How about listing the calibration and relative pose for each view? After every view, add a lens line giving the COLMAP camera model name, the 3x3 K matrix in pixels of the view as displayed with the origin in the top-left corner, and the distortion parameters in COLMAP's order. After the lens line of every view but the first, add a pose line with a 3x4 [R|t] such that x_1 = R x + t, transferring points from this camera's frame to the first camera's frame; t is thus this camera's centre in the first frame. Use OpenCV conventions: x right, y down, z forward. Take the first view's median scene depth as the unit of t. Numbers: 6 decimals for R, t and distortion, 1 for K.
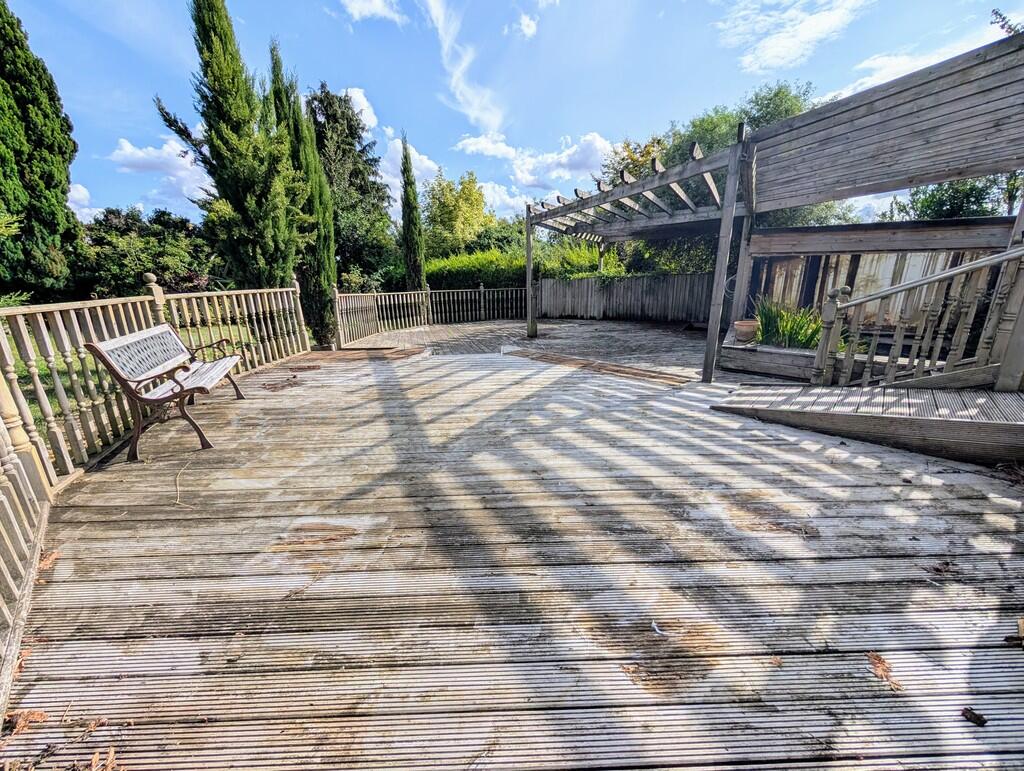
lens RADIAL K [[389.2, 0, 508.5], [0, 389.2, 386.9], [0, 0, 1]] dist [-0.002235, 0.000466]
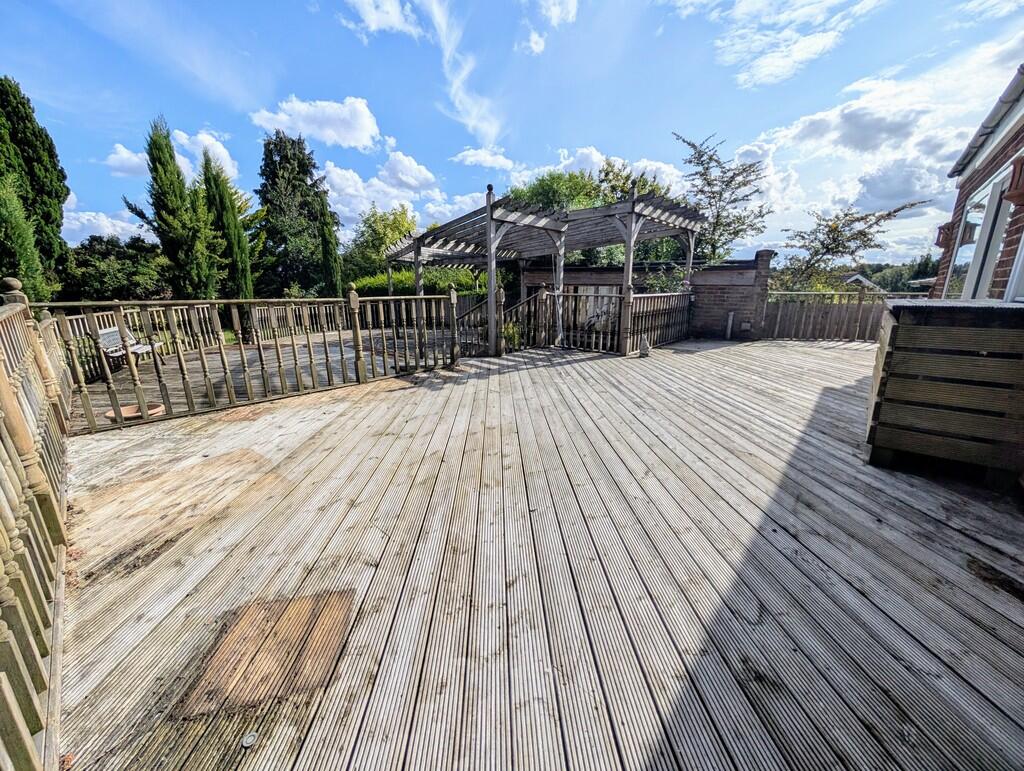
lens RADIAL K [[389.2, 0, 505.9], [0, 389.2, 385.2], [0, 0, 1]] dist [-0.002235, 0.000466]
pose [[0.999683, 0.003477, 0.024928, 0.340301], [-0.002852, 0.999682, -0.025050, 0.061983], [-0.025007, 0.024971, 0.999375, -0.341154]]
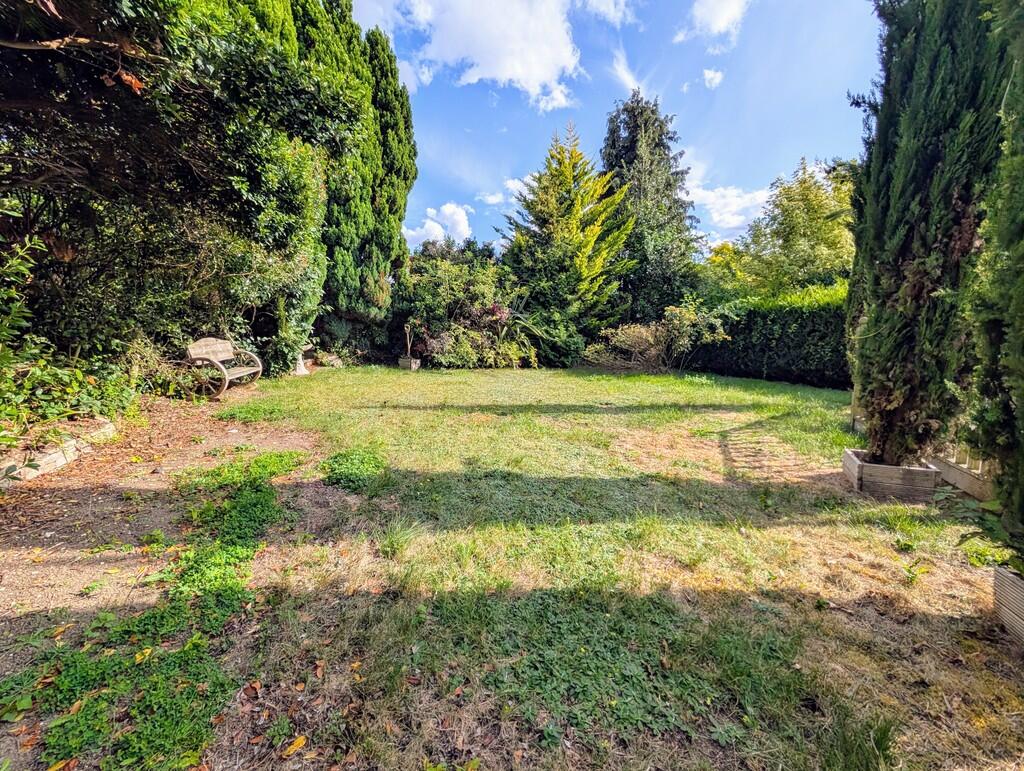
lens RADIAL K [[389.2, 0, 520.0], [0, 389.2, 386.4], [0, 0, 1]] dist [-0.002235, 0.000466]
pose [[0.892378, 0.088774, -0.442471, -0.460183], [-0.134822, 0.988128, -0.073659, -0.076428], [0.430679, 0.125387, 0.893752, 0.354649]]
